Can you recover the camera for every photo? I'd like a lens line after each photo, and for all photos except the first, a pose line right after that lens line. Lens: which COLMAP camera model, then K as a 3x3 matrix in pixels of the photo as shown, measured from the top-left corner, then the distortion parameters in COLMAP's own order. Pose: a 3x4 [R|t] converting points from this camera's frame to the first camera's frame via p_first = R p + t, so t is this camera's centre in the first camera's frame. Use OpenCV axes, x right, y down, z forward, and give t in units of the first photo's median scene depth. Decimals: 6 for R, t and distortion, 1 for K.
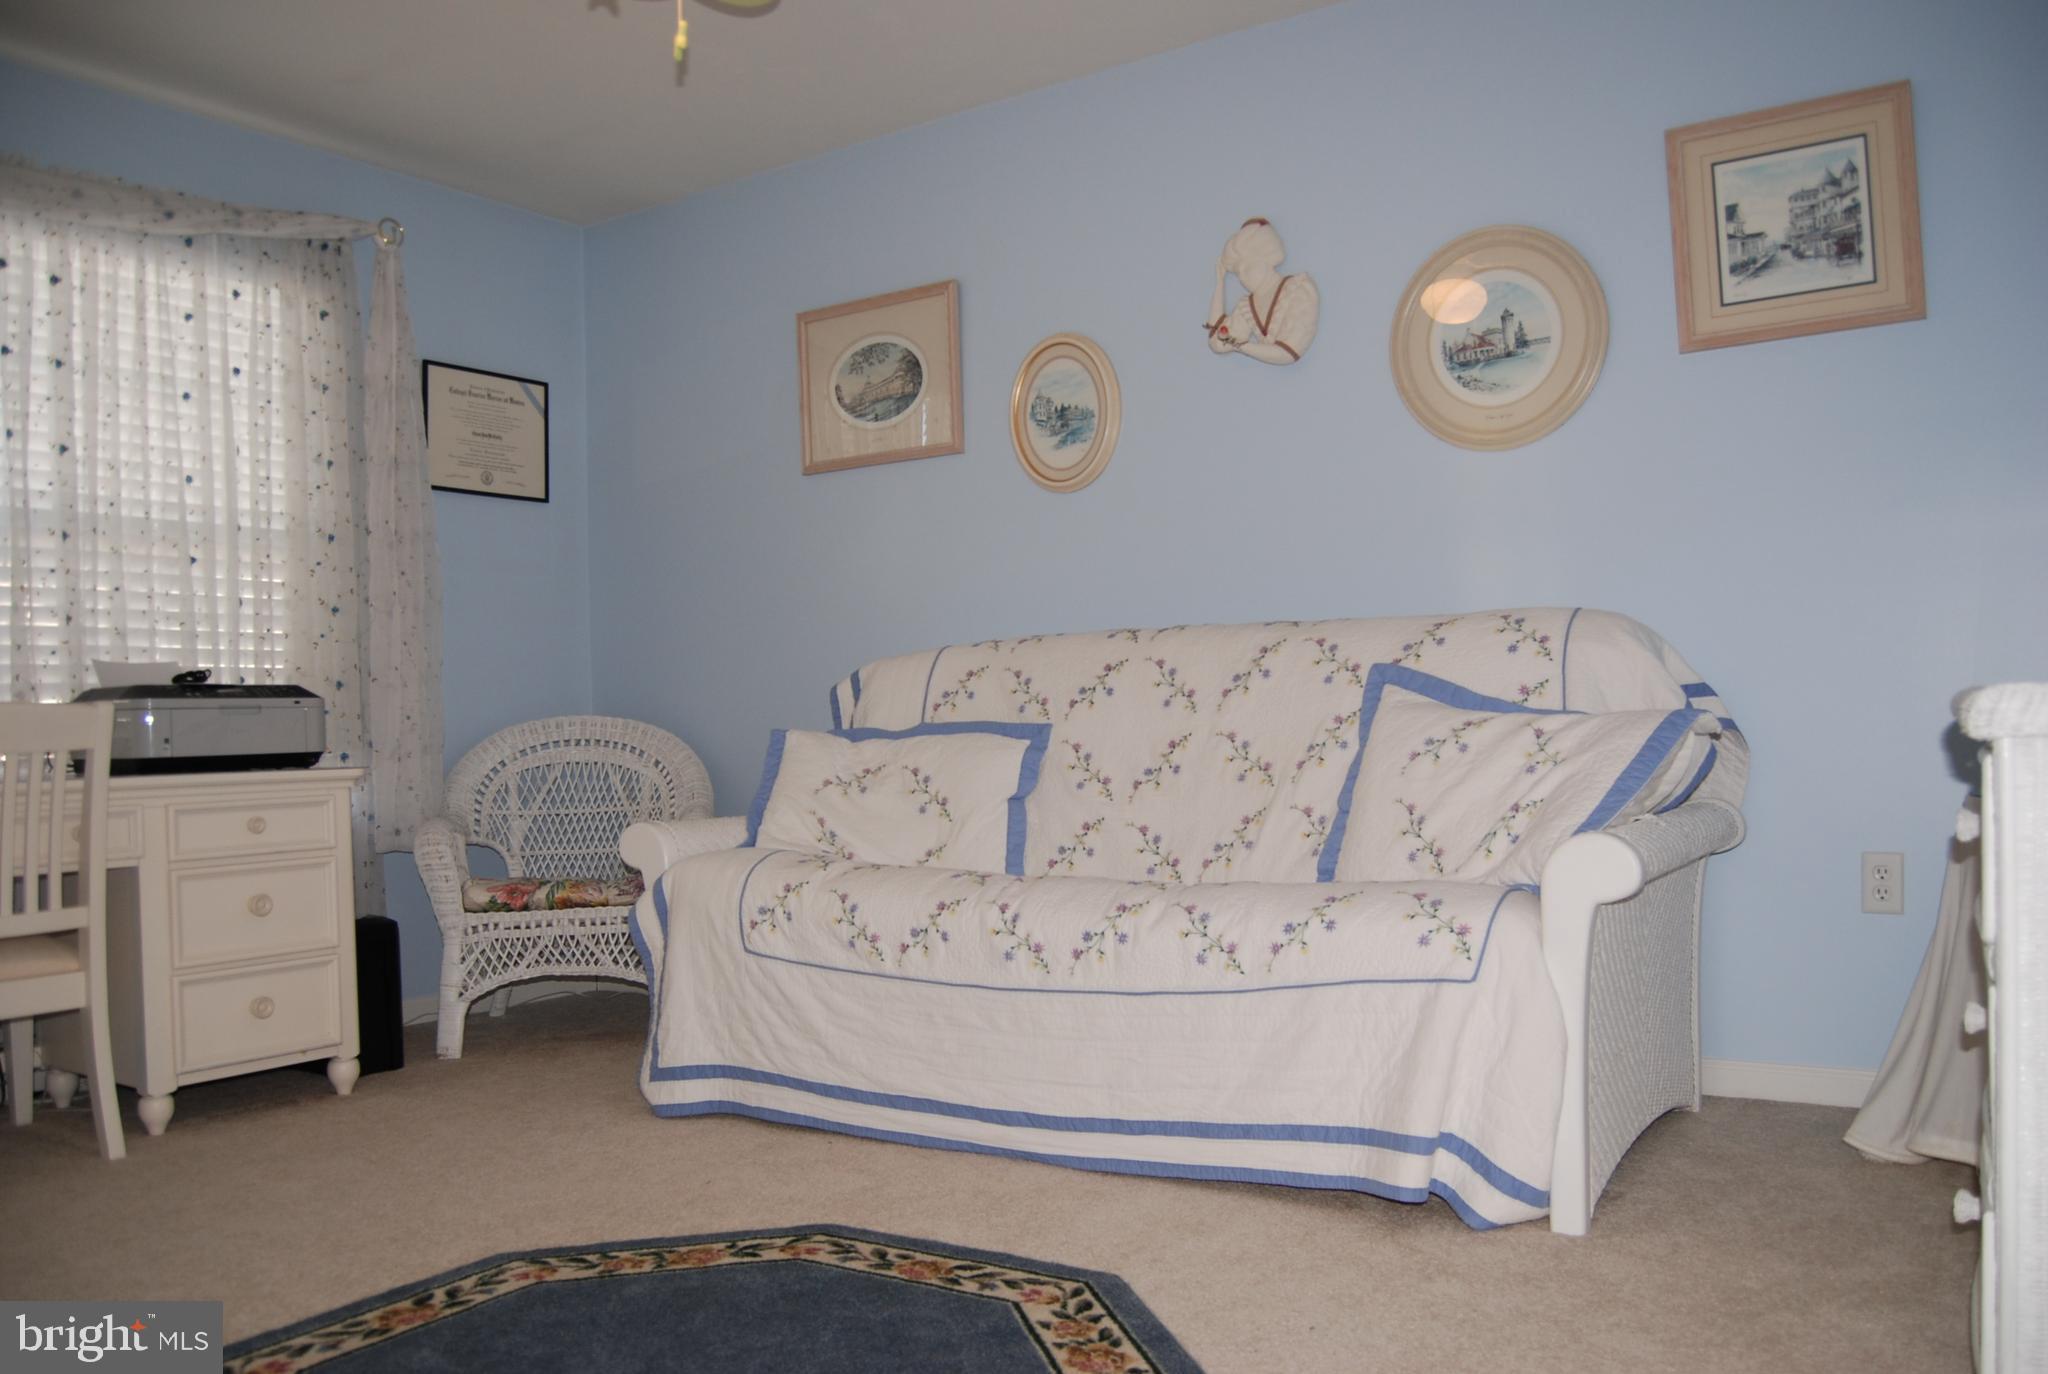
lens RADIAL K [[1570.3, 0, 1030.6], [0, 1570.3, 688.0], [0, 0, 1]] dist [-0.060845, 0.001026]
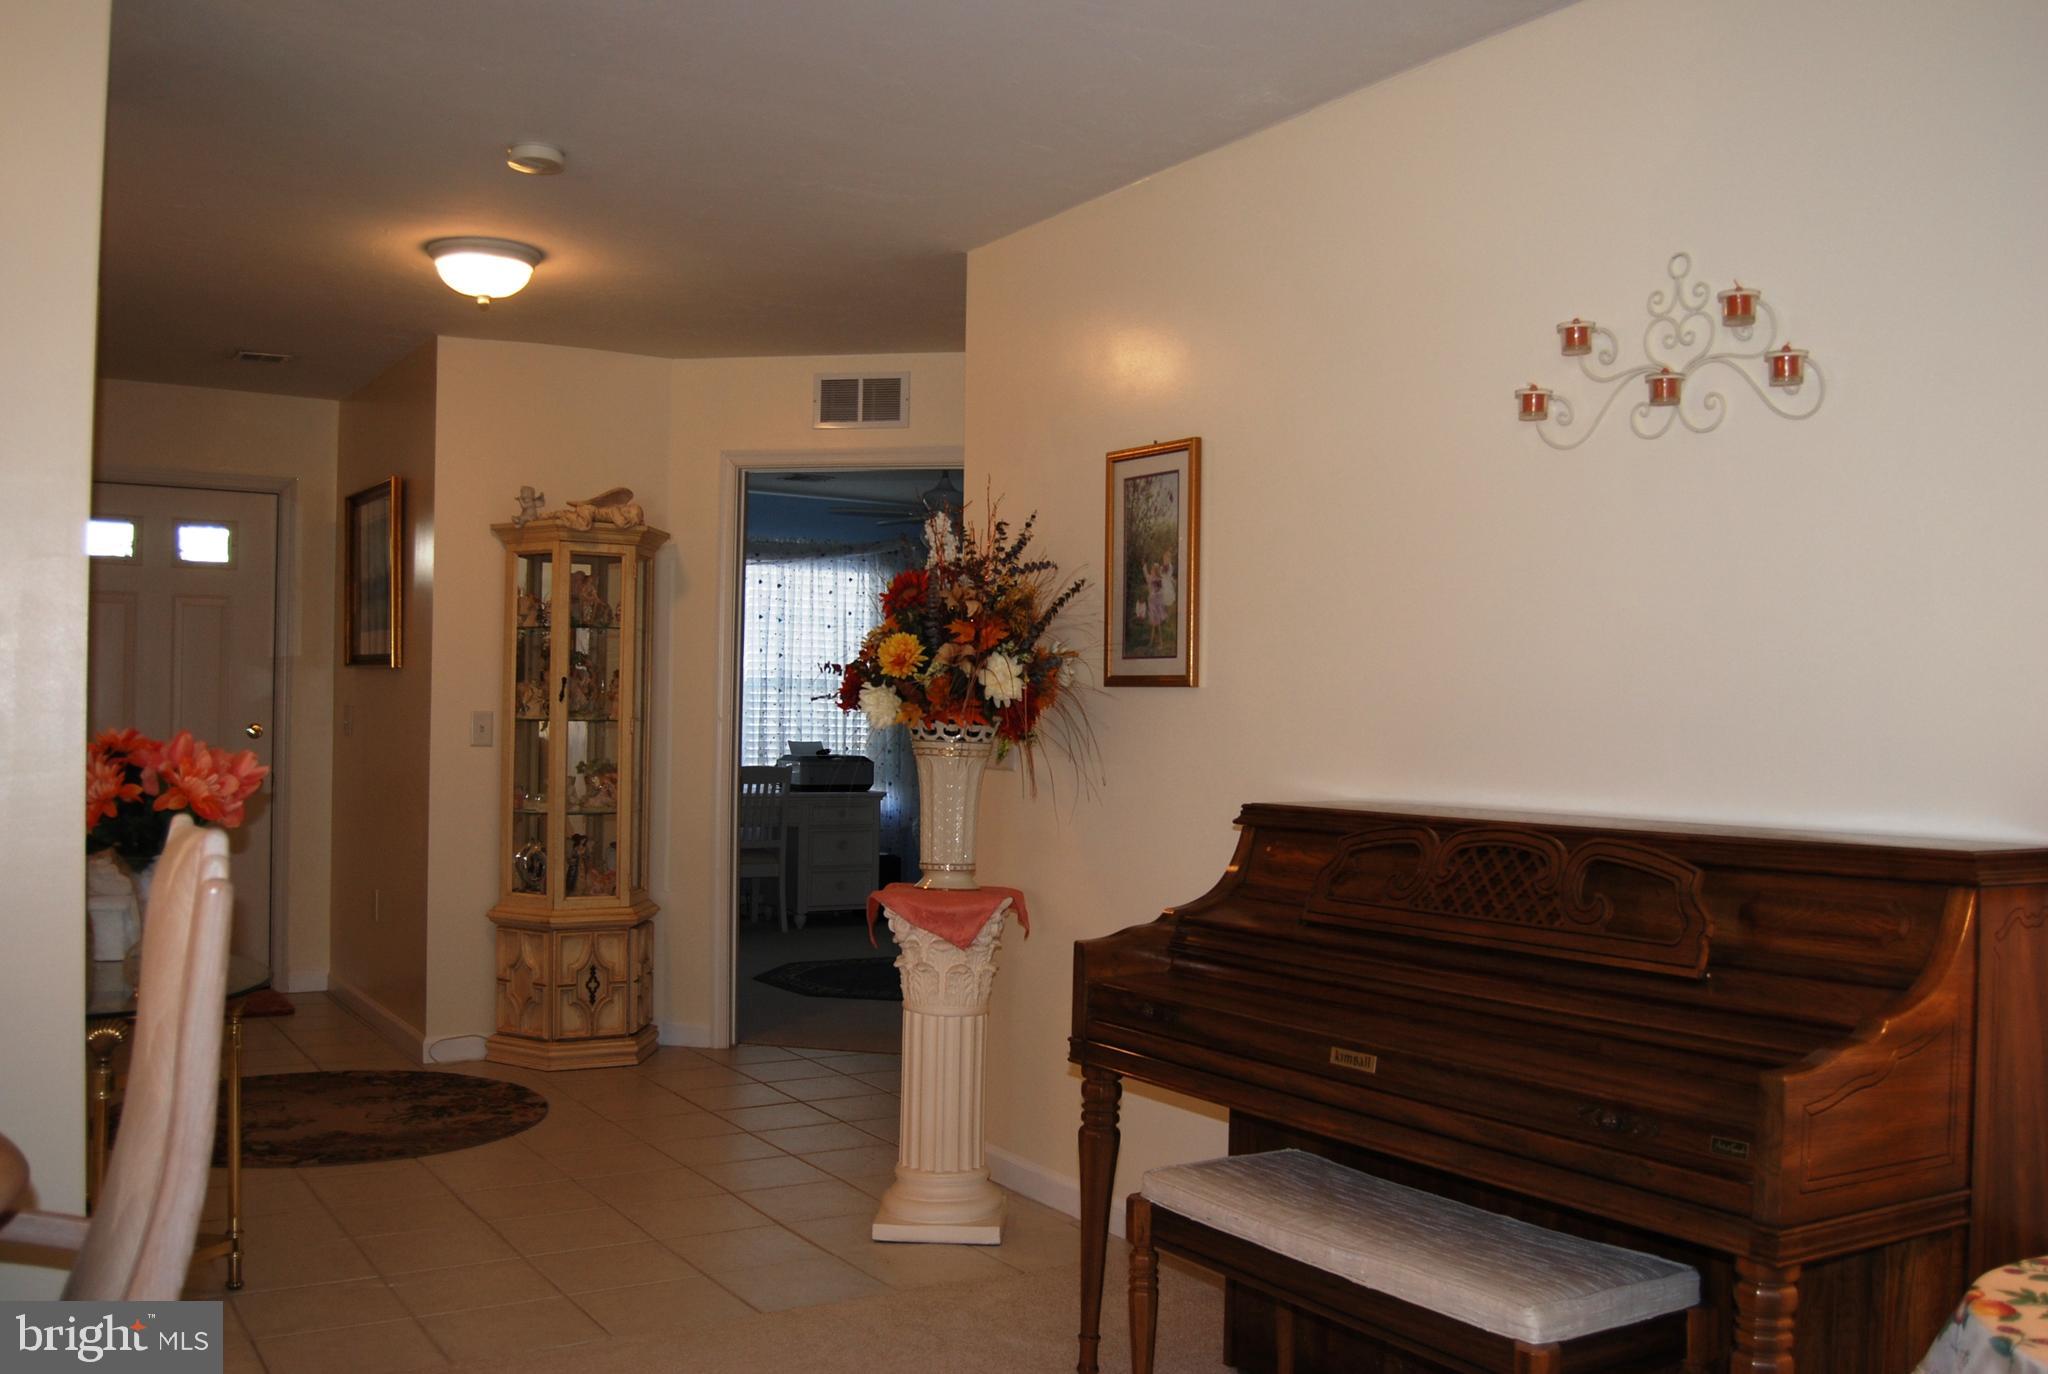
lens RADIAL K [[1823.0, 0, 1022.2], [0, 1823.0, 695.4], [0, 0, 1]] dist [-0.070159, 0.022171]
pose [[0.903023, 0.049874, -0.426688, 0.944953], [-0.041766, 0.998725, 0.028345, -0.184902], [0.427558, -0.007775, 0.903955, -1.440139]]
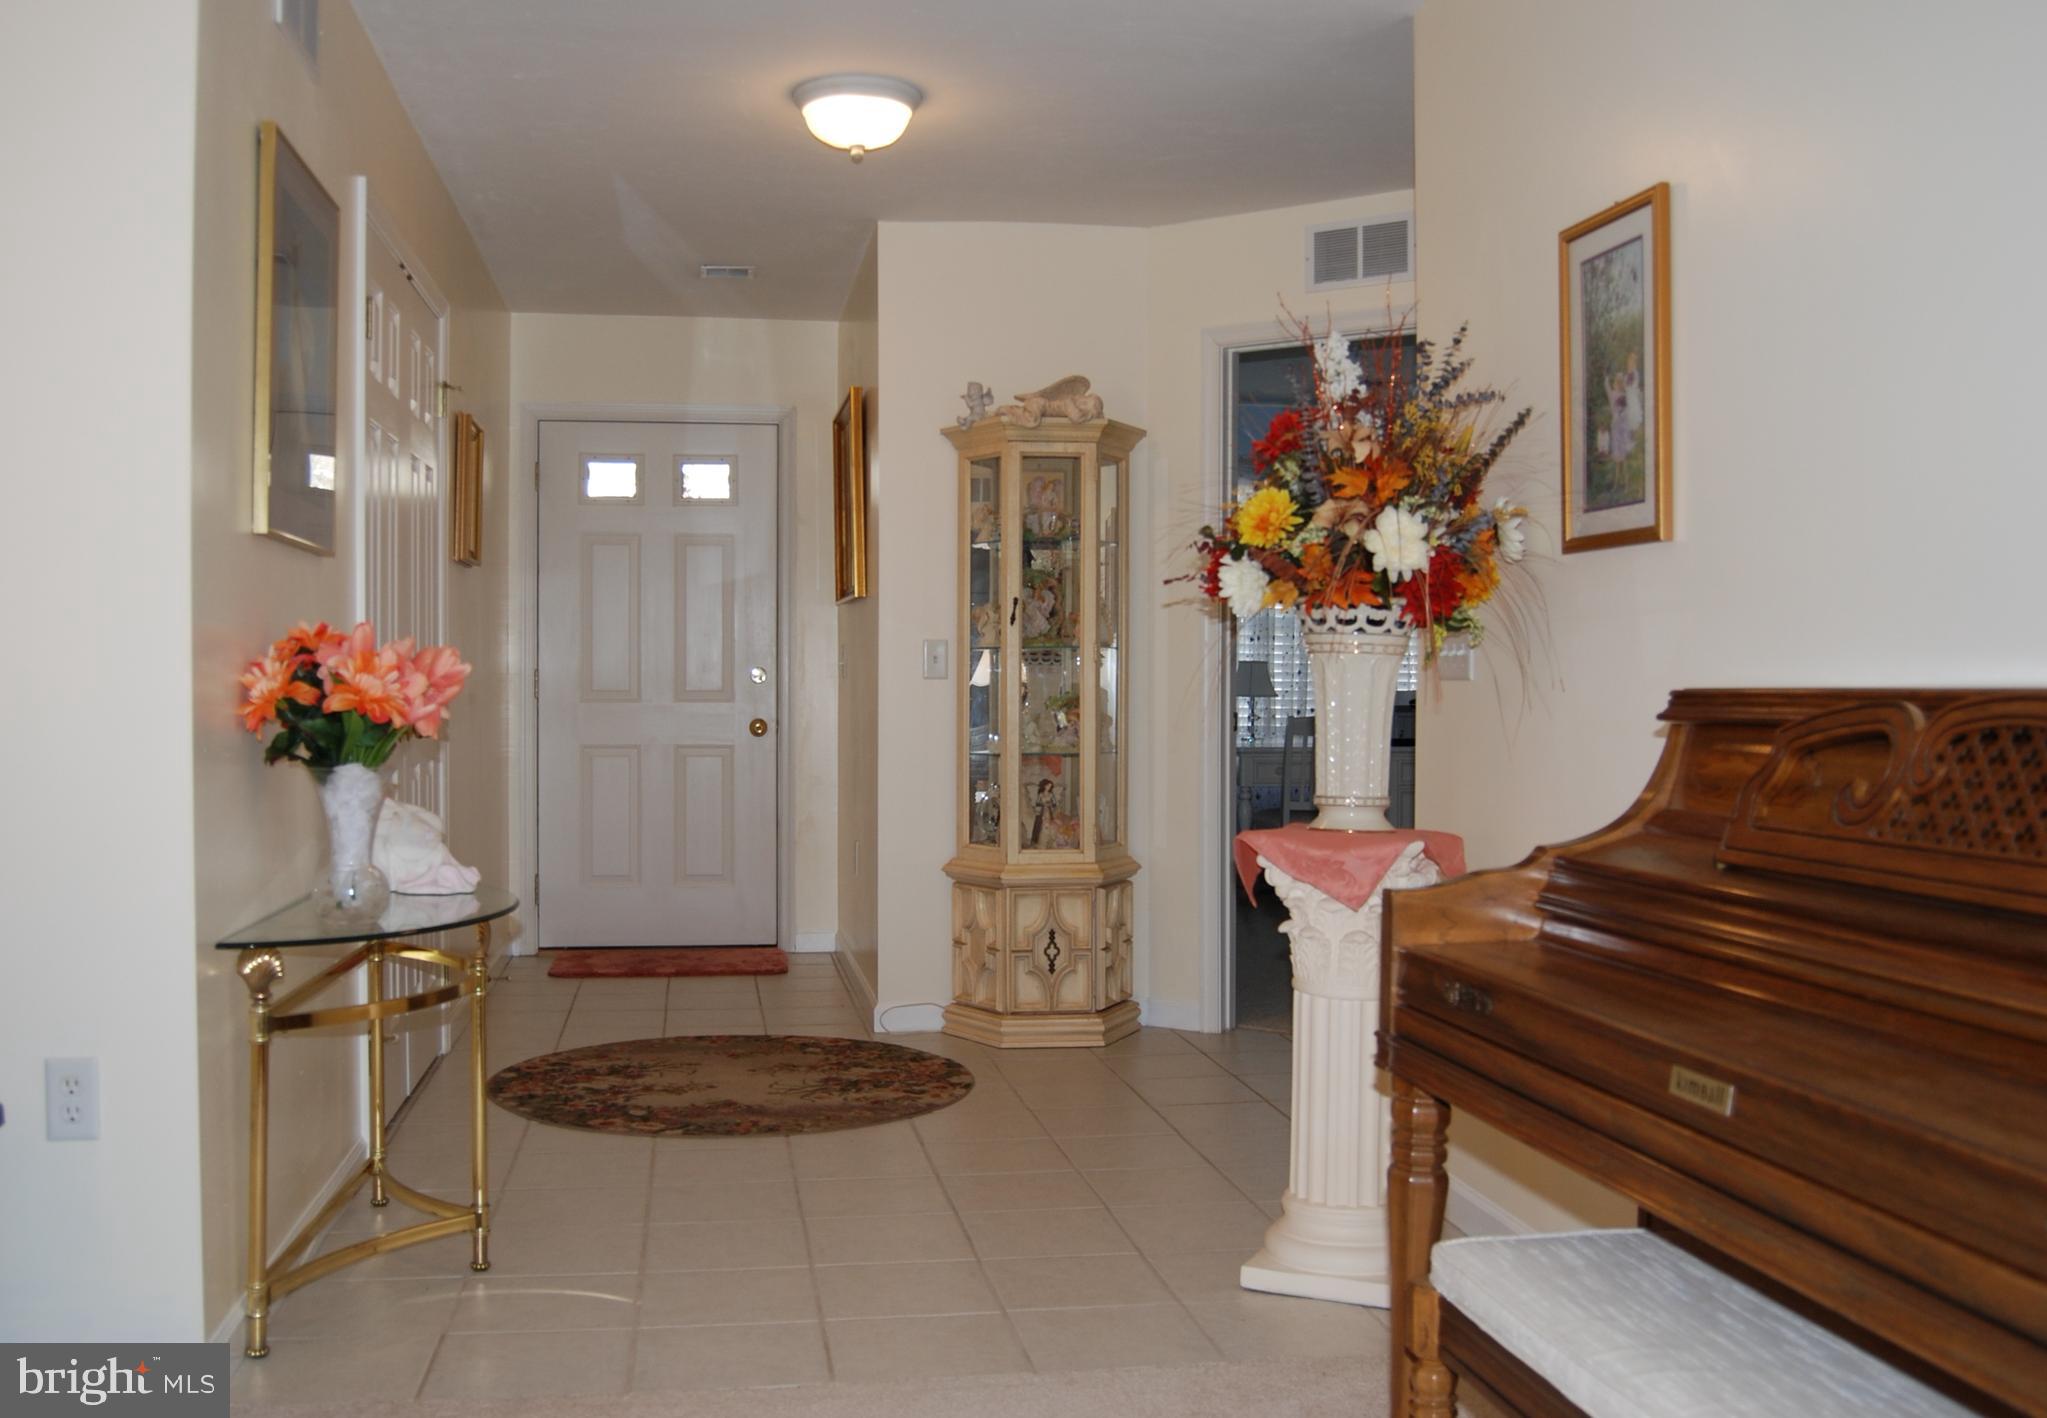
lens RADIAL K [[1870.1, 0, 1014.5], [0, 1870.1, 699.0], [0, 0, 1]] dist [-0.070680, 0.000000]
pose [[0.667466, 0.045218, -0.743266, 0.968675], [-0.011062, 0.998646, 0.050821, -0.129794], [0.744558, -0.025700, 0.667063, -1.103170]]
